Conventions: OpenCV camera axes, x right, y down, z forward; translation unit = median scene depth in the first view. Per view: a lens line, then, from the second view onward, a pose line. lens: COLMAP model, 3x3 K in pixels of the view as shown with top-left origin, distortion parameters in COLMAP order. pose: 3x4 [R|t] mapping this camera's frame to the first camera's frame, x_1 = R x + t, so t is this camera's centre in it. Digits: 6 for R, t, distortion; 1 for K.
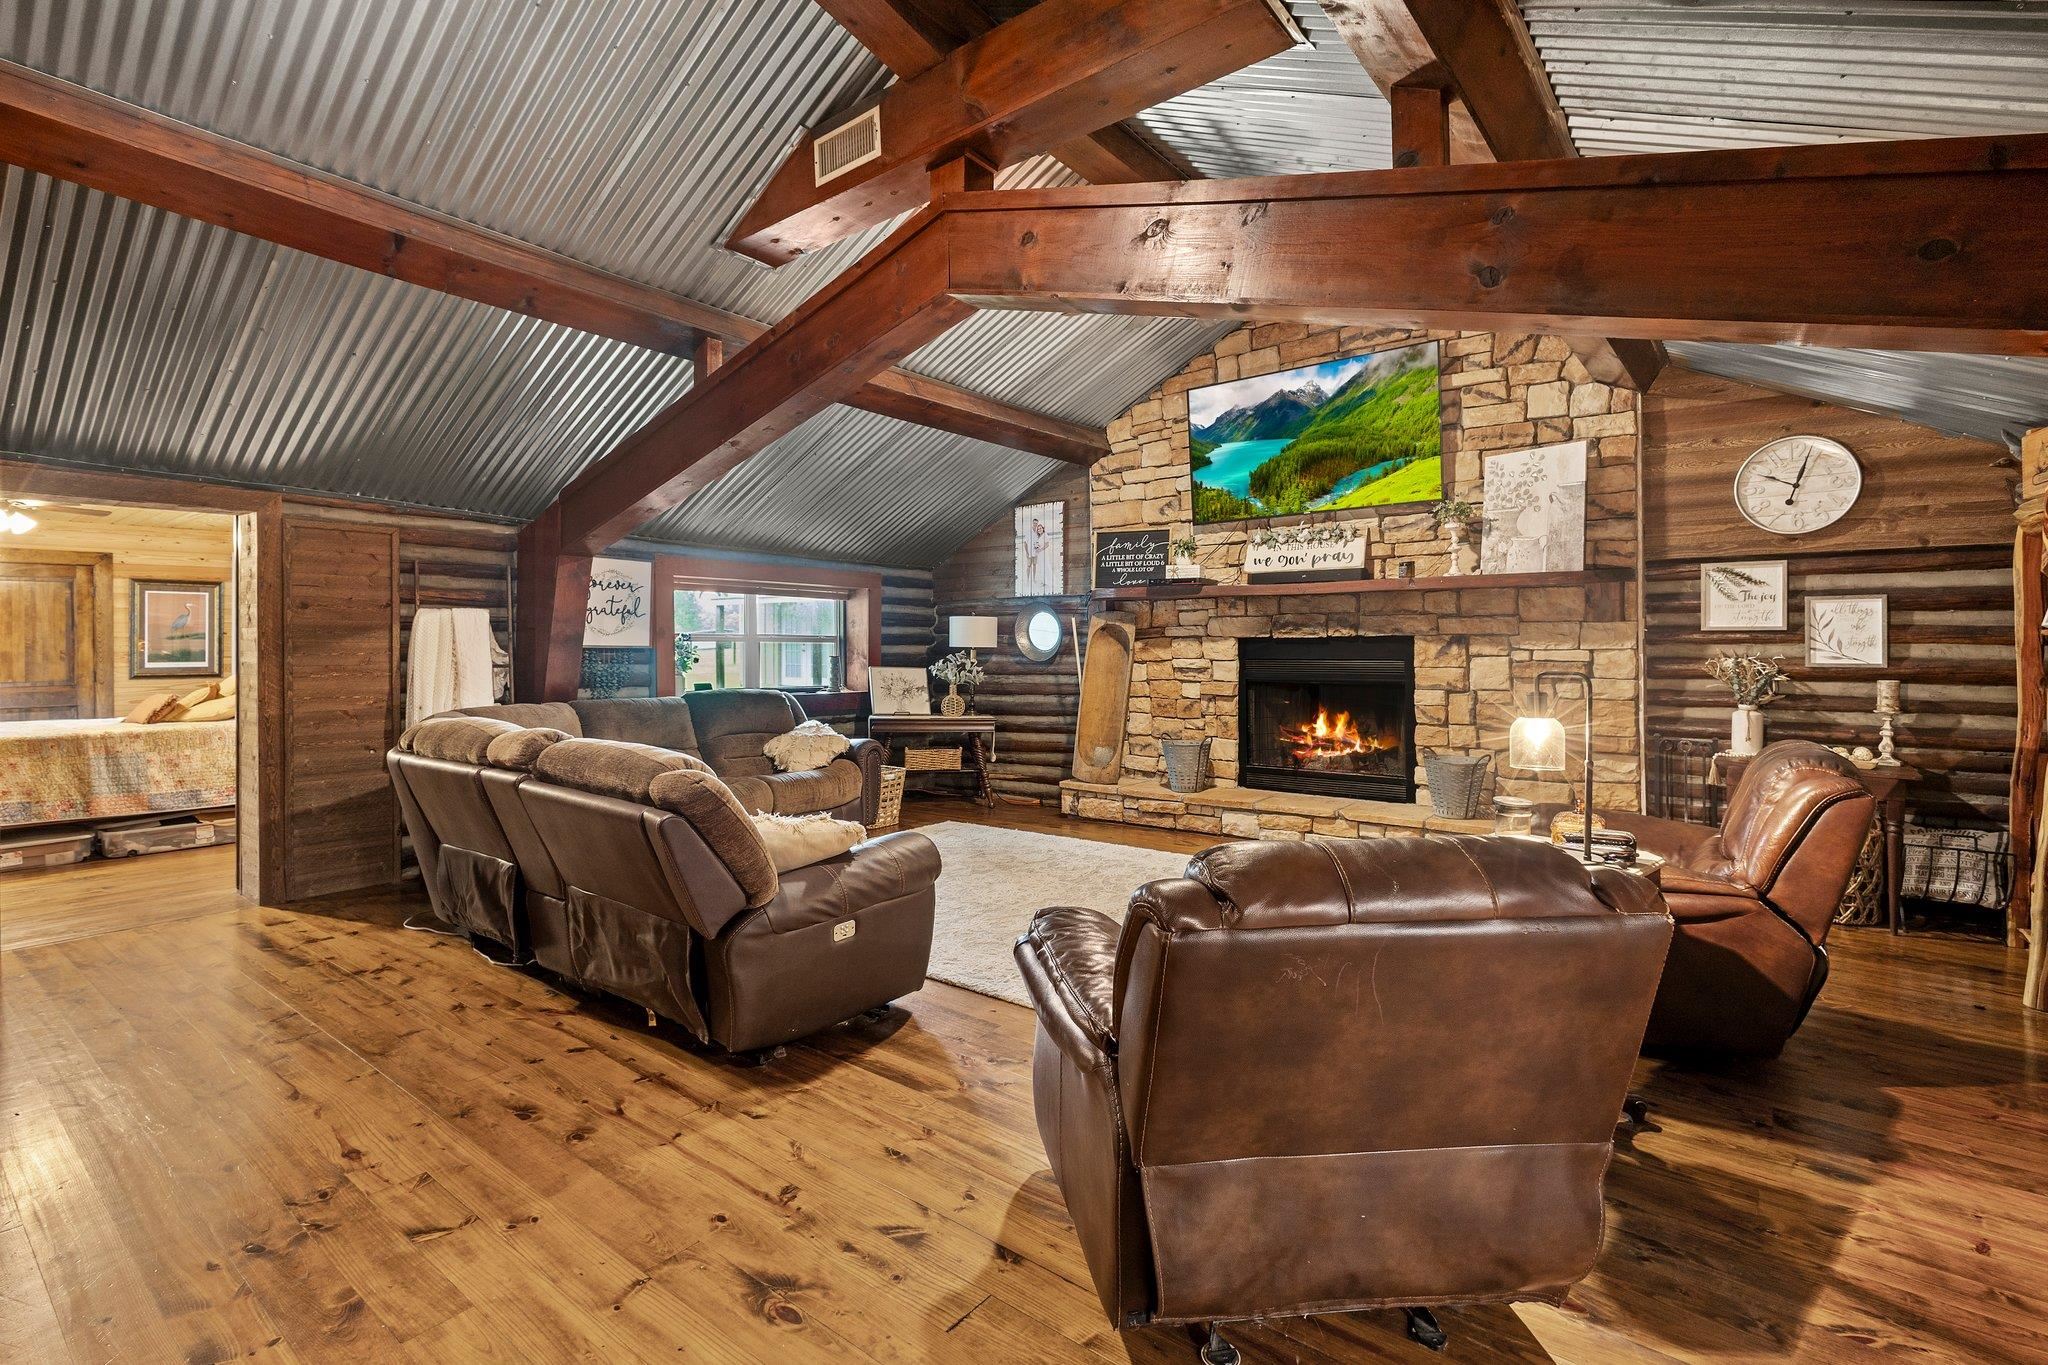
lens RADIAL K [[959.2, 0, 1027.3], [0, 959.2, 648.7], [0, 0, 1]] dist [-0.003490, -0.001126]
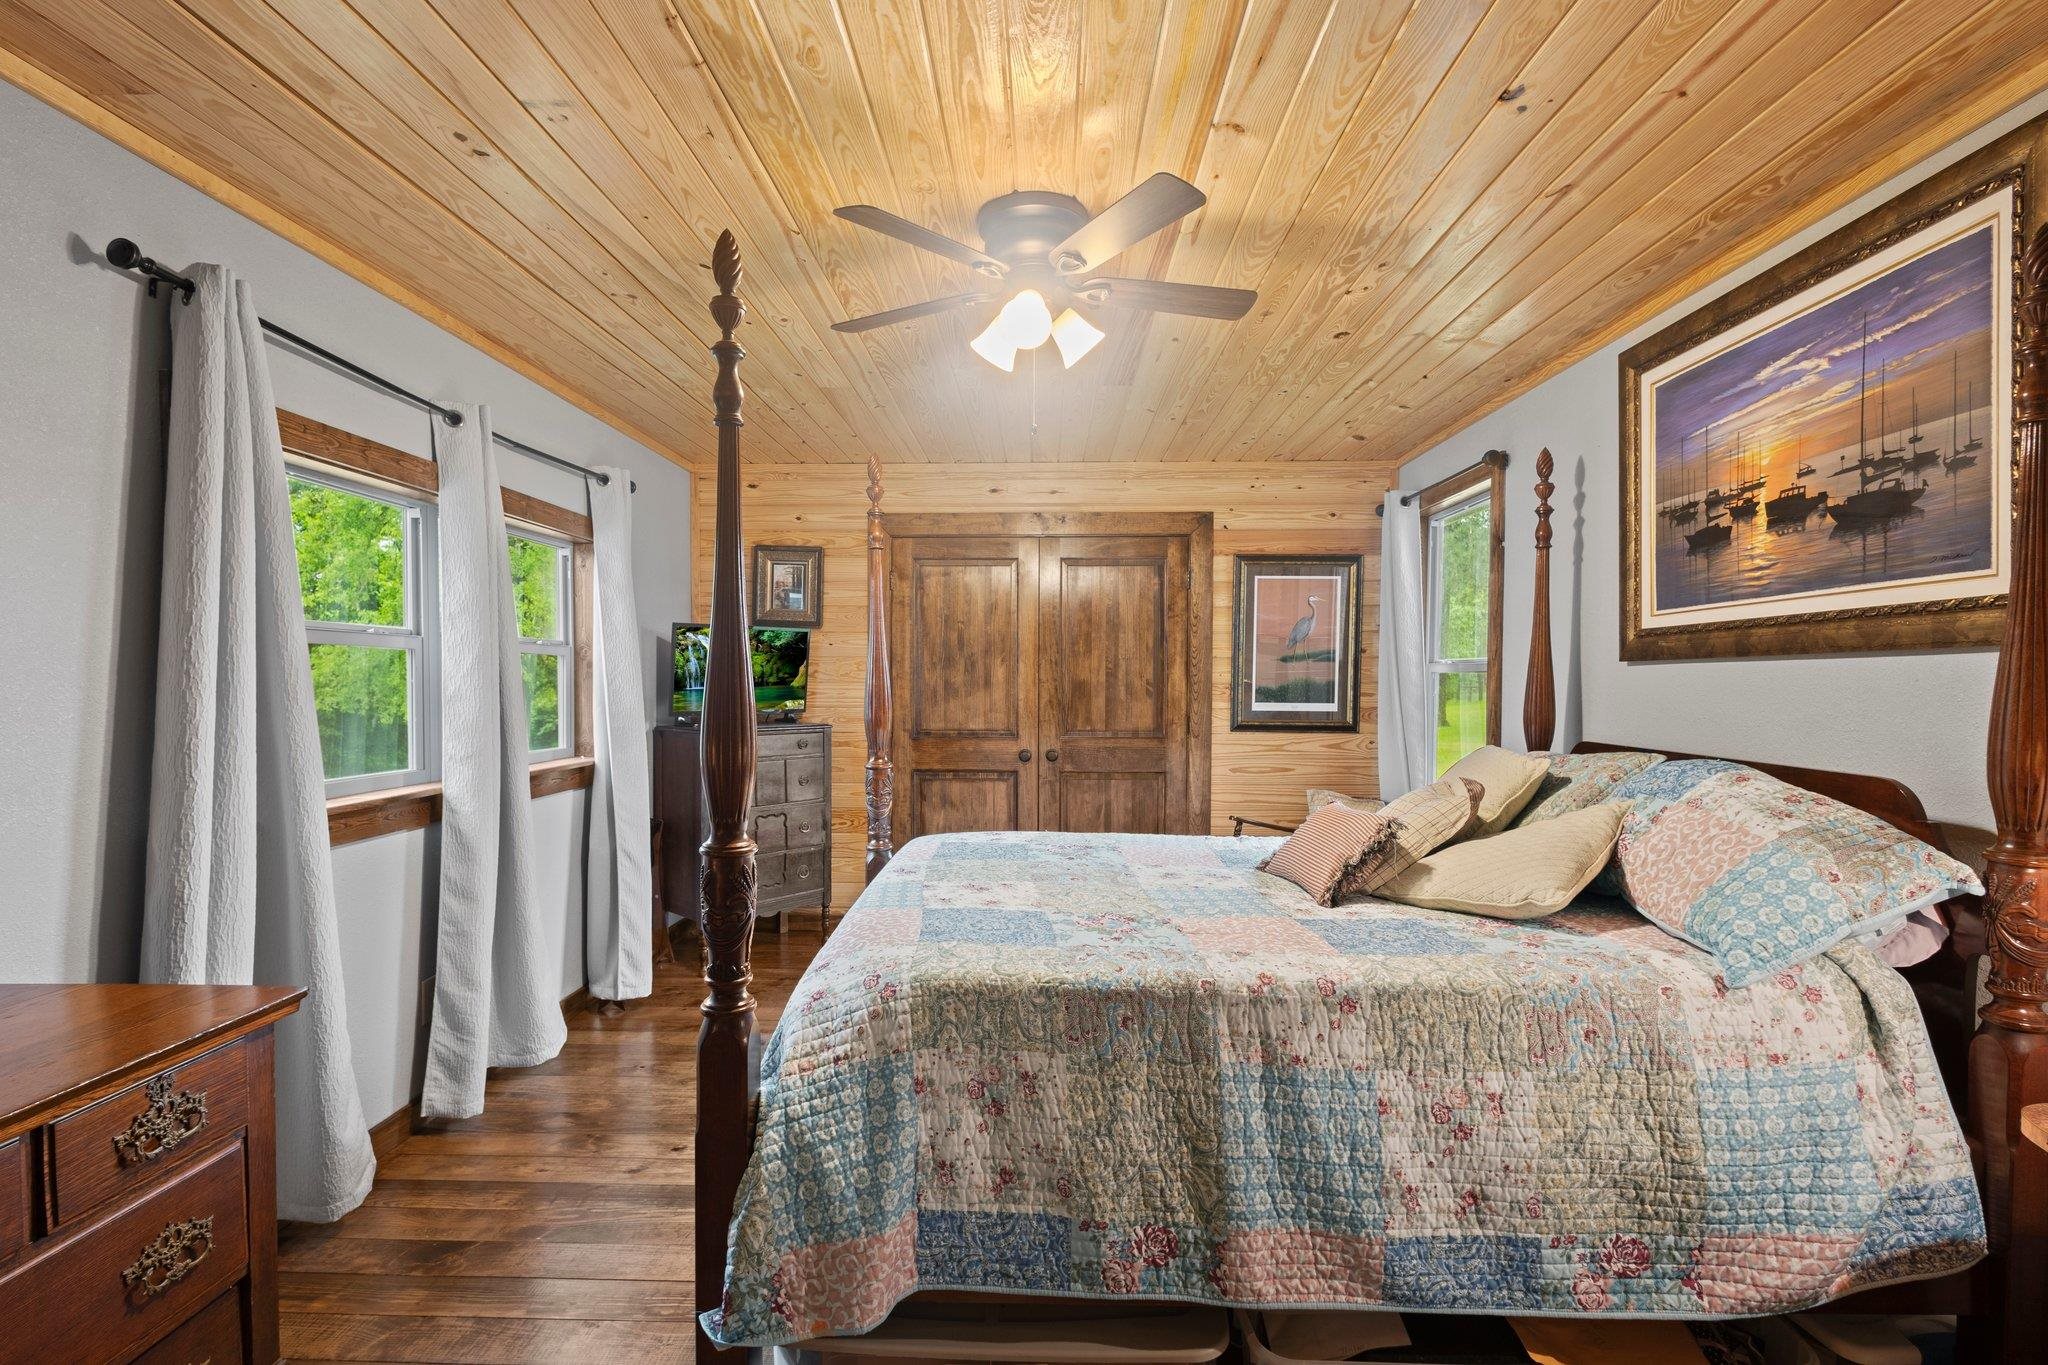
lens RADIAL K [[959.2, 0, 1024.5], [0, 959.2, 686.8], [0, 0, 1]] dist [-0.003490, -0.001126]
pose [[0.608962, 0.018371, -0.792986, -0.574589], [-0.011290, 0.999831, 0.014493, -0.001489], [0.793119, 0.000127, 0.609067, 0.565034]]
